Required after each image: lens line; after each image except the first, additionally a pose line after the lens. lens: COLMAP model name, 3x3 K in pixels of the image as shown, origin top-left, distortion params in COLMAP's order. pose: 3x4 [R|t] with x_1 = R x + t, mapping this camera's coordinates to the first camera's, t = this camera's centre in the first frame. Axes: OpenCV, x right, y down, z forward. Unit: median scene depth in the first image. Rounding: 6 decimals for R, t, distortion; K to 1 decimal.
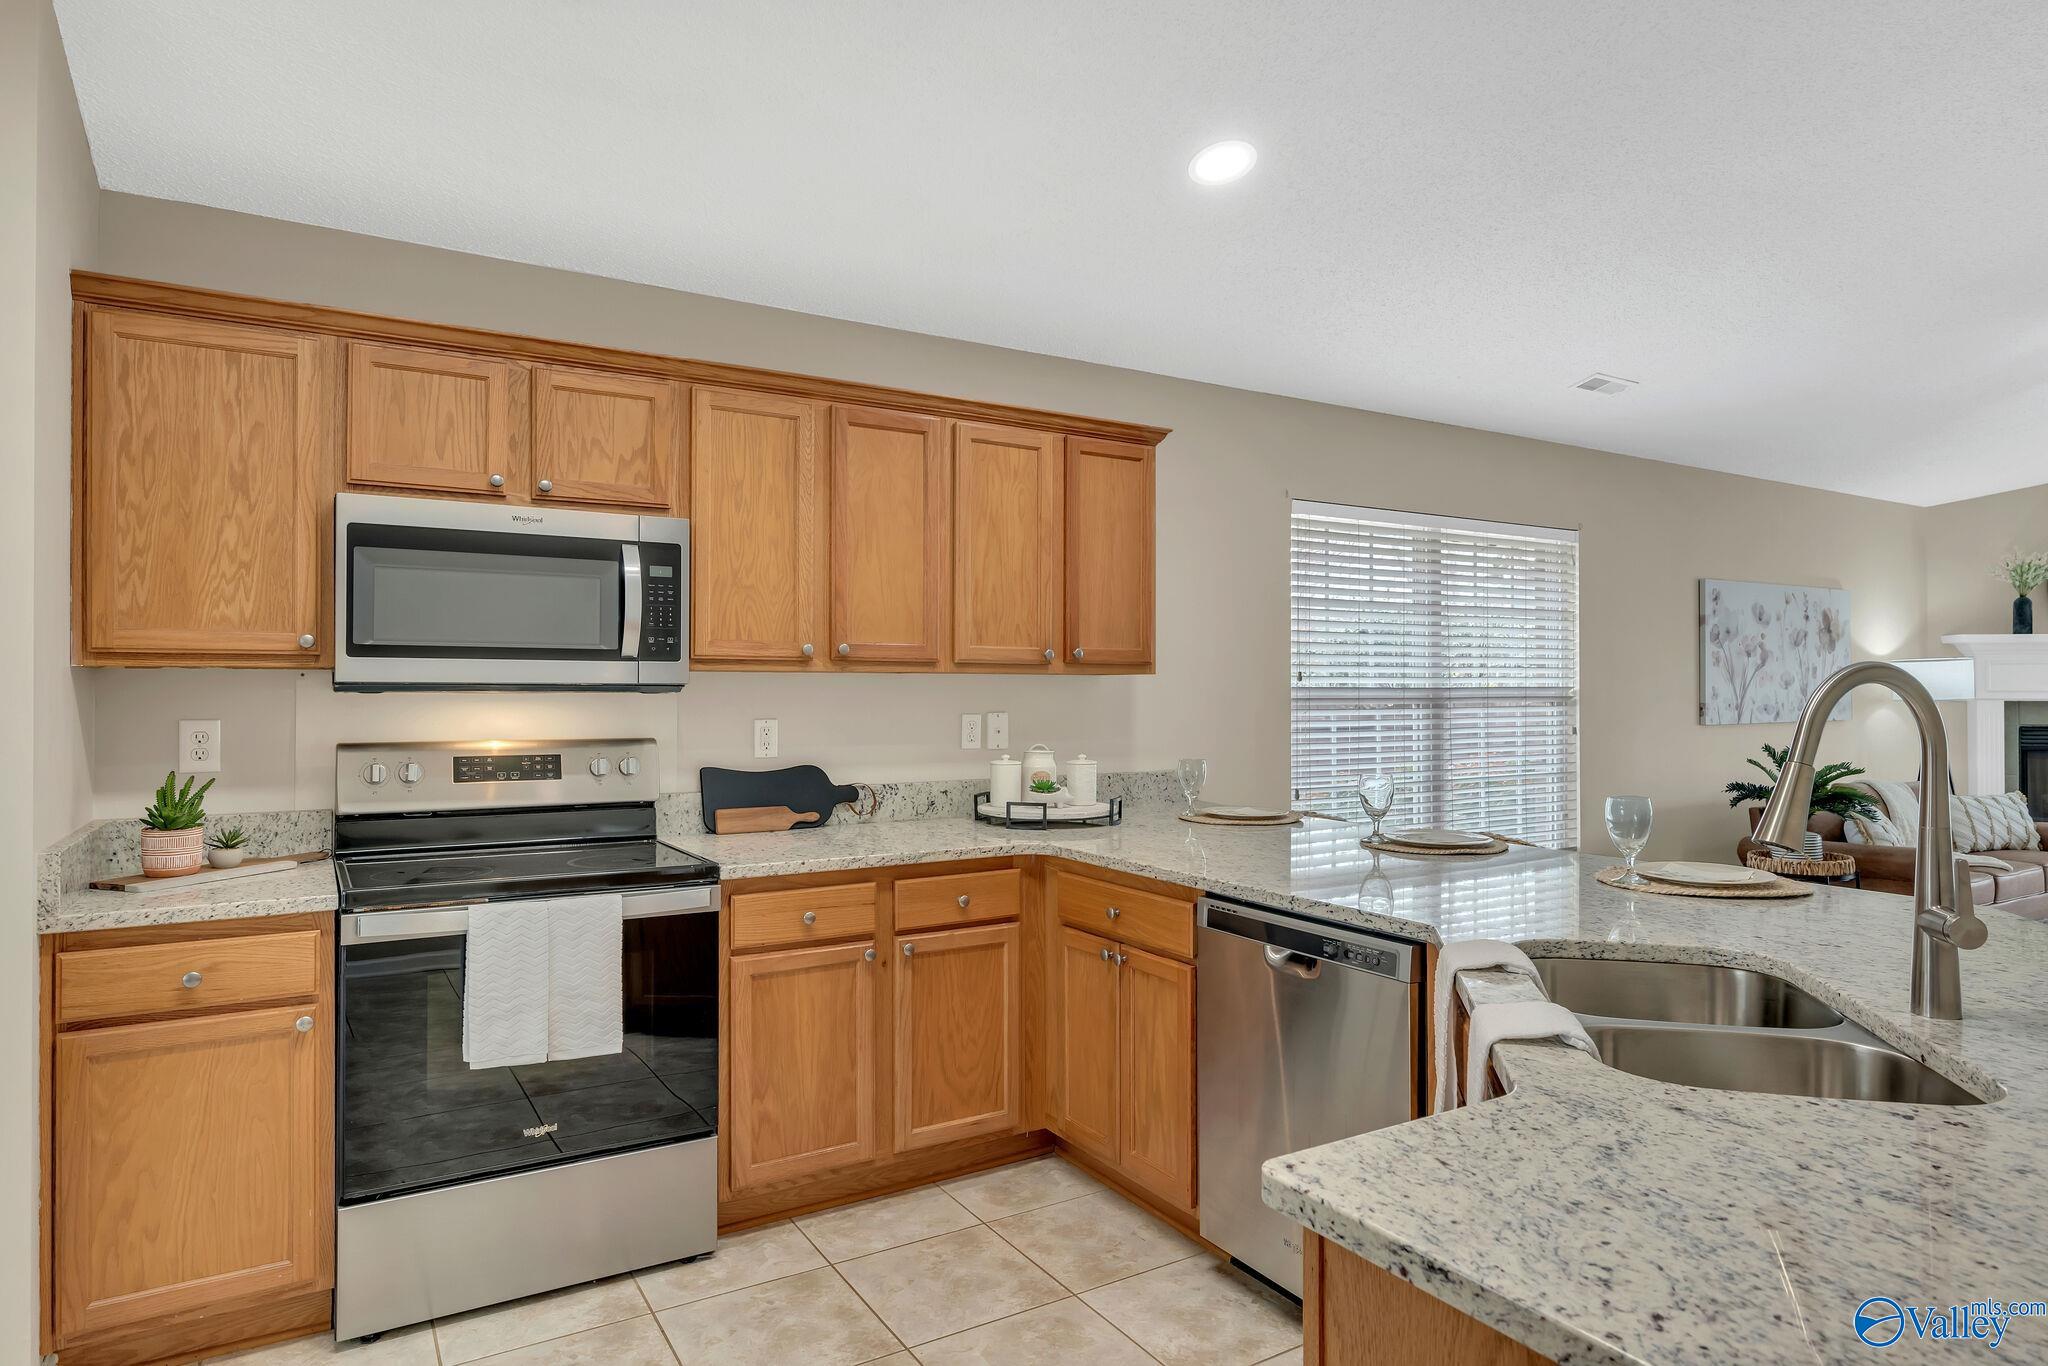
lens RADIAL K [[1158.8, 0, 1024.0], [0, 1158.8, 683.0], [0, 0, 1]] dist [-0.000438, 0.000585]
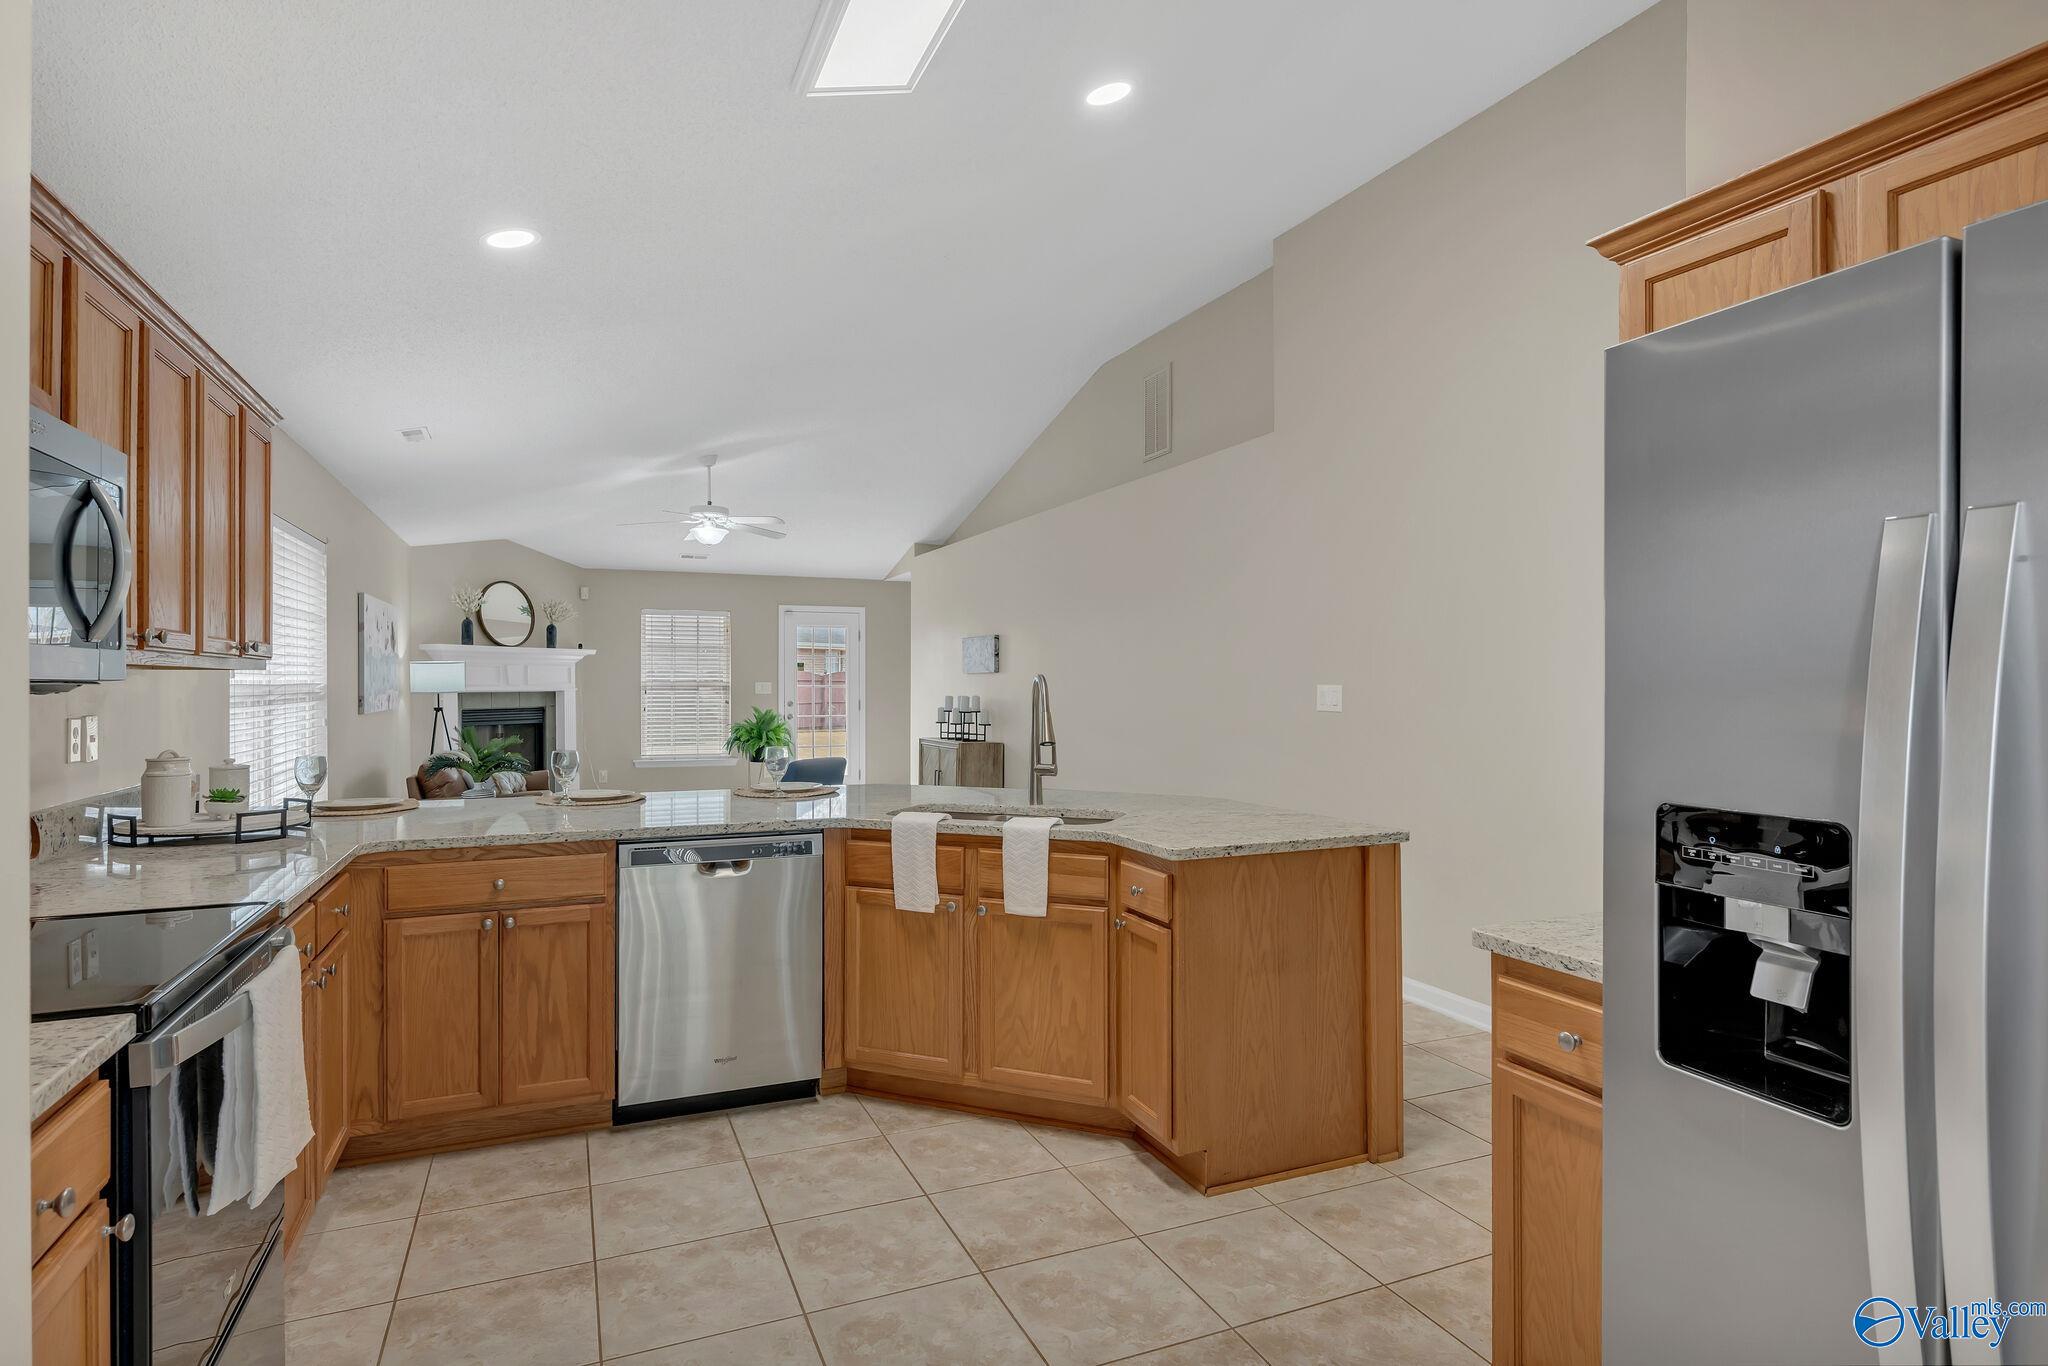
lens RADIAL K [[1074.8, 0, 1024.0], [0, 1074.8, 683.0], [0, 0, 1]] dist [-0.005704, -0.000776]
pose [[0.135589, 0.000384, 0.990765, -0.502970], [-0.004977, 0.999988, 0.000293, 0.000219], [-0.990753, -0.004971, 0.135590, 0.201516]]
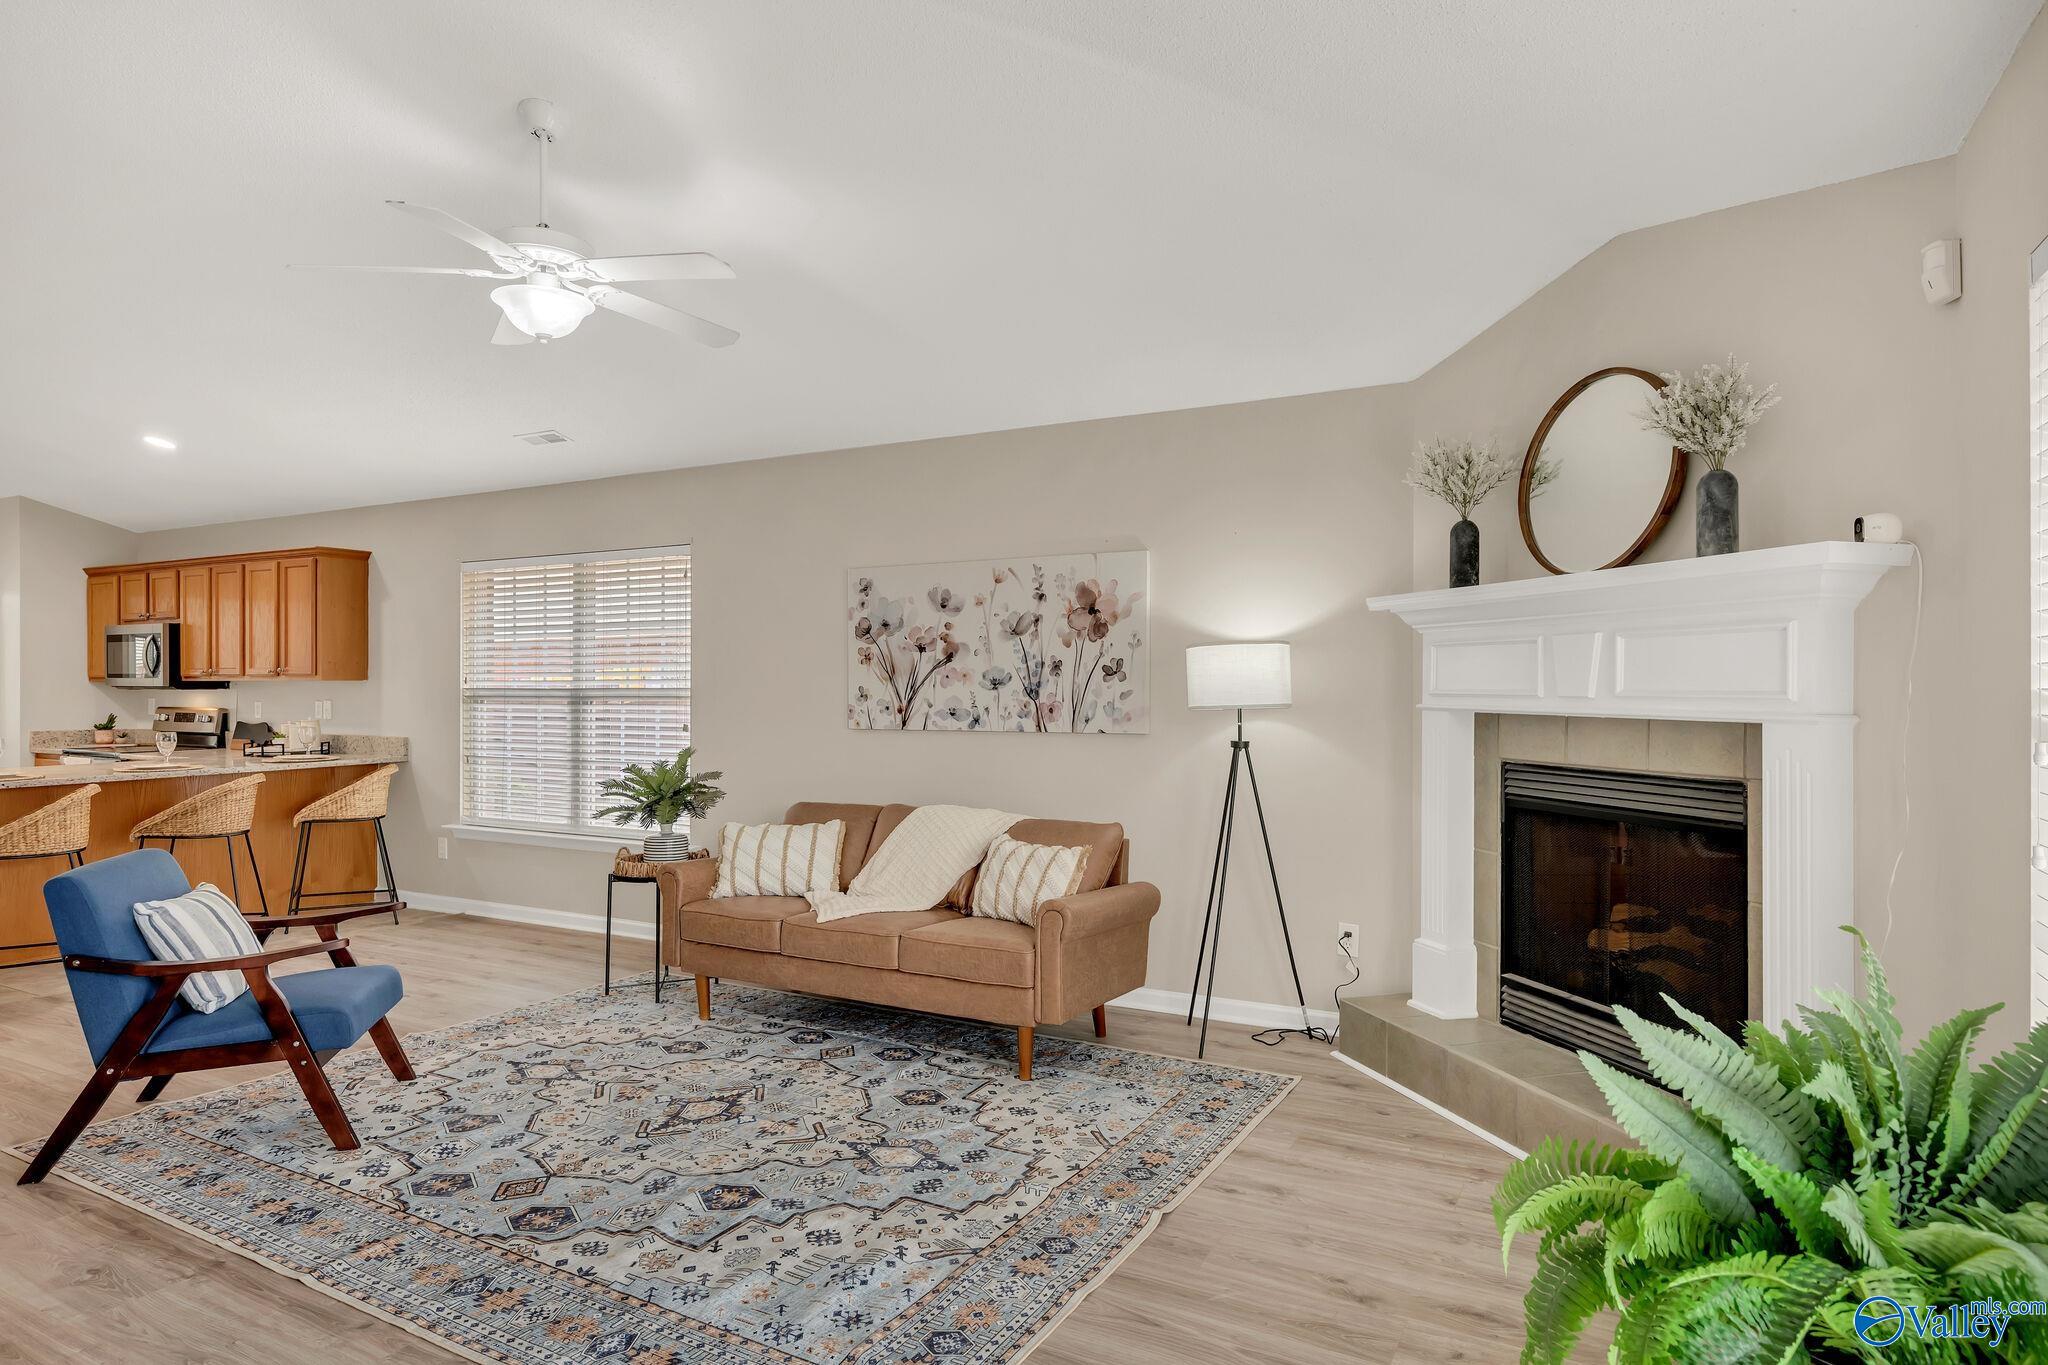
lens RADIAL K [[1158.8, 0, 1024.0], [0, 1158.8, 682.5], [0, 0, 1]] dist [-0.000438, 0.000585]
pose [[0.507319, -0.005363, -0.861741, 1.718040], [0.002970, 0.999986, -0.004475, 0.004947], [0.861753, -0.000289, 0.507328, 0.774667]]
